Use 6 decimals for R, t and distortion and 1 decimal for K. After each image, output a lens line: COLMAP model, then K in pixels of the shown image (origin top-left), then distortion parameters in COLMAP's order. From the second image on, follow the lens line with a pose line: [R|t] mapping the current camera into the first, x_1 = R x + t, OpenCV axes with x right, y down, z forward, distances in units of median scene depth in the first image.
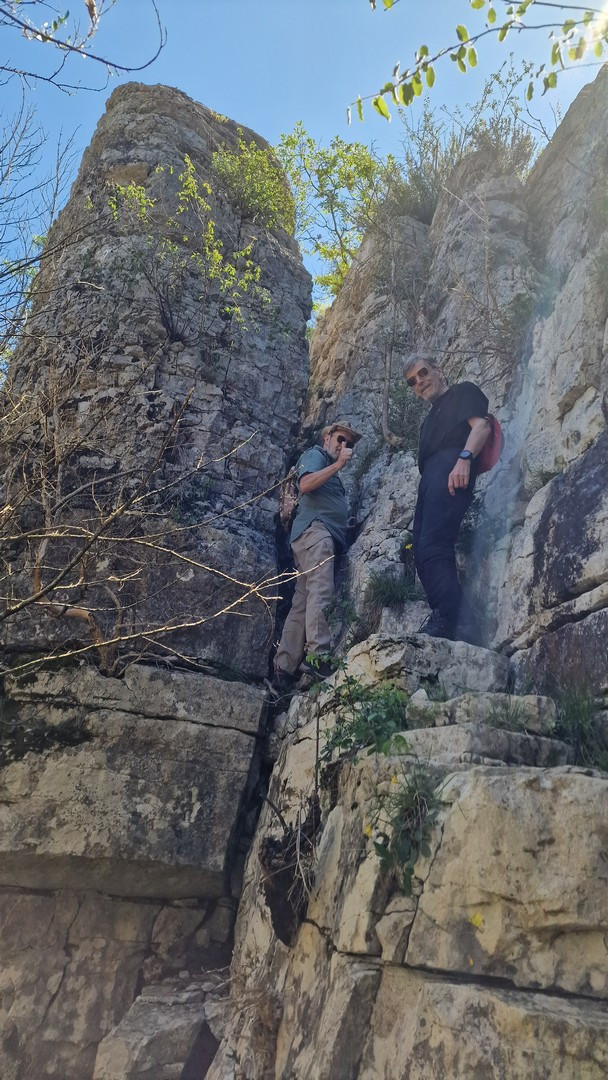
lens RADIAL K [[708.8, 0, 322.2], [0, 708.8, 532.1], [0, 0, 1]] dist [0.082512, -0.066490]
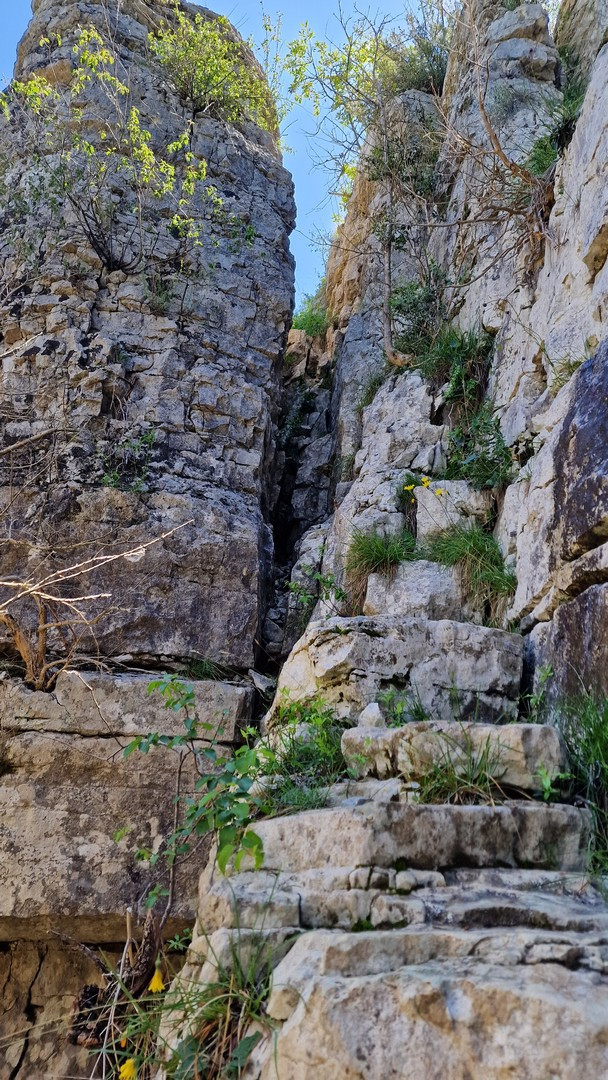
lens RADIAL K [[708.8, 0, 314.2], [0, 708.8, 542.8], [0, 0, 1]] dist [0.082512, -0.066490]
pose [[0.986621, -0.097845, -0.130404, 0.130748], [0.107423, 0.991848, 0.068544, 0.015370], [0.122634, -0.081635, 0.989089, 0.246930]]
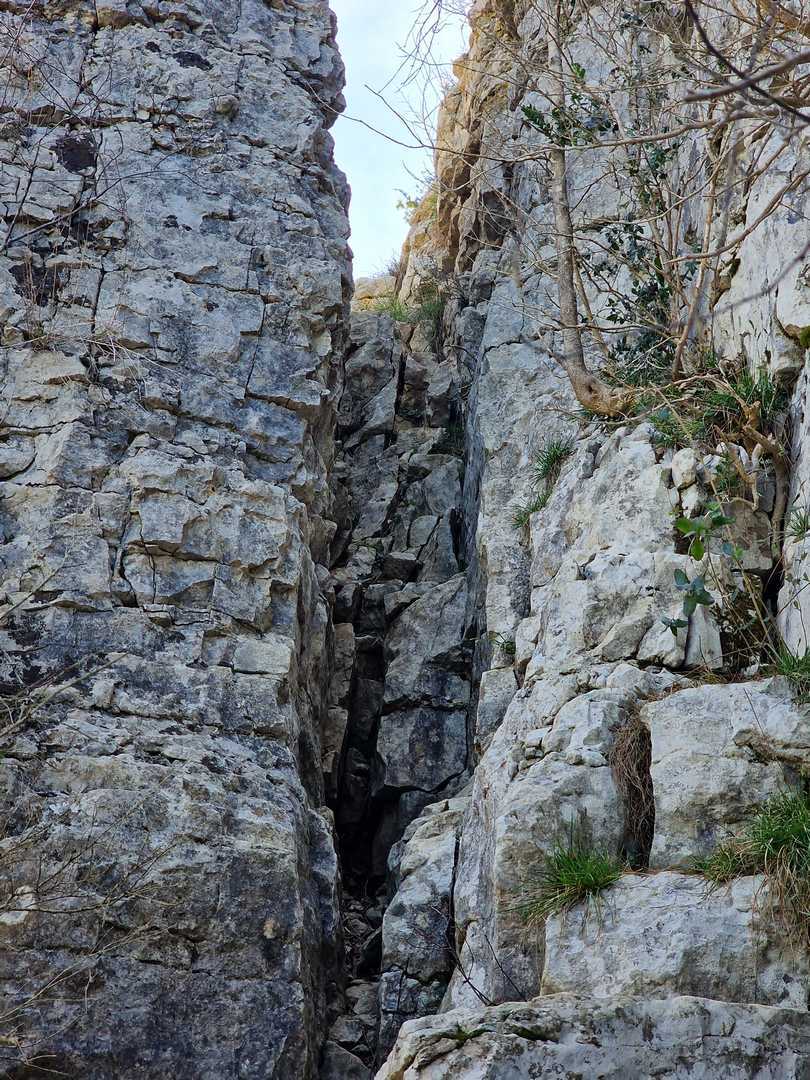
lens RADIAL K [[2029.0, 0, 434.7], [0, 2029.0, 513.7], [0, 0, 1]] dist [0.023618, 0.000000]
pose [[0.974531, -0.188614, -0.121299, 0.187522], [0.178389, 0.979803, -0.090347, -0.001293], [0.135890, 0.066408, 0.988496, 0.028088]]
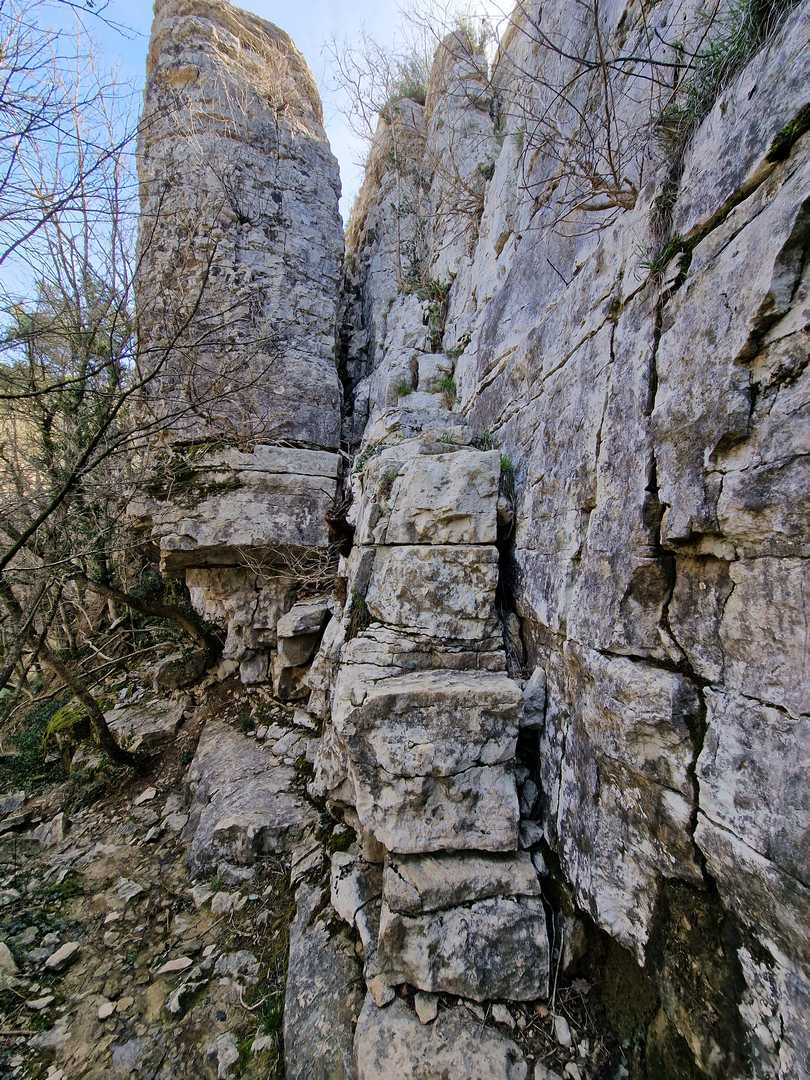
lens RADIAL K [[441.7, 0, 420.7], [0, 441.7, 537.8], [0, 0, 1]] dist [0.003335, -0.002408]
pose [[0.994141, -0.105394, 0.023979, 0.078785], [0.089780, 0.928711, 0.359772, 0.044375], [-0.060187, -0.355512, 0.932732, -0.101938]]
